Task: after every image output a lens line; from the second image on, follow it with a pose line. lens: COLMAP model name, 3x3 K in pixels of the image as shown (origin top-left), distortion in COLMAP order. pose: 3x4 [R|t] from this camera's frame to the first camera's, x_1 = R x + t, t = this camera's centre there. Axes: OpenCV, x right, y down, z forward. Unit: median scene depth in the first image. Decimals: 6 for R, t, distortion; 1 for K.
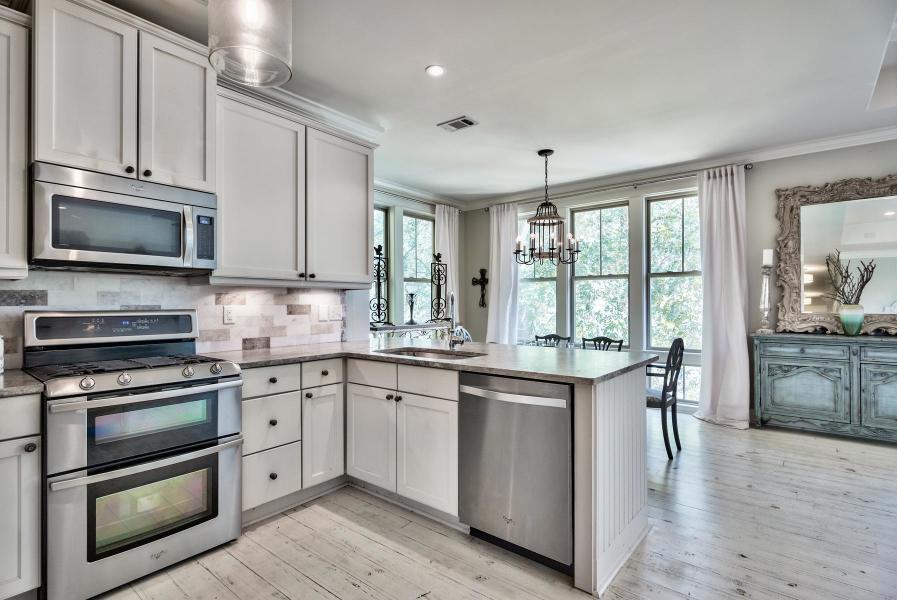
lens RADIAL K [[443.6, 0, 448.5], [0, 443.6, 300.0], [0, 0, 1]] dist [-0.001007, 0.000639]
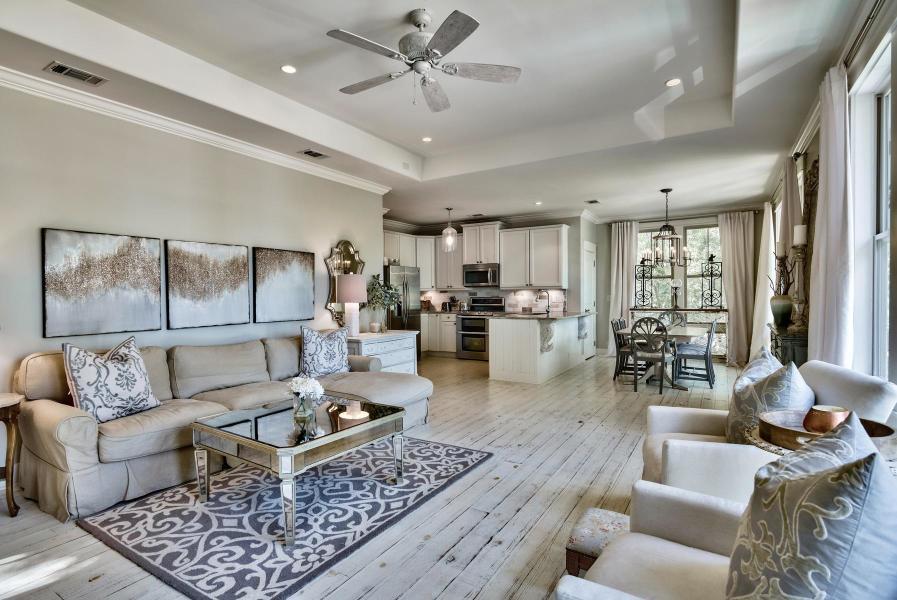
lens RADIAL K [[443.6, 0, 448.5], [0, 443.6, 300.0], [0, 0, 1]] dist [-0.001007, 0.000639]
pose [[0.130461, 0.012643, -0.991373, 2.163813], [0.015672, 0.999767, 0.014812, -0.009892], [0.991330, -0.017469, 0.130232, 0.135295]]
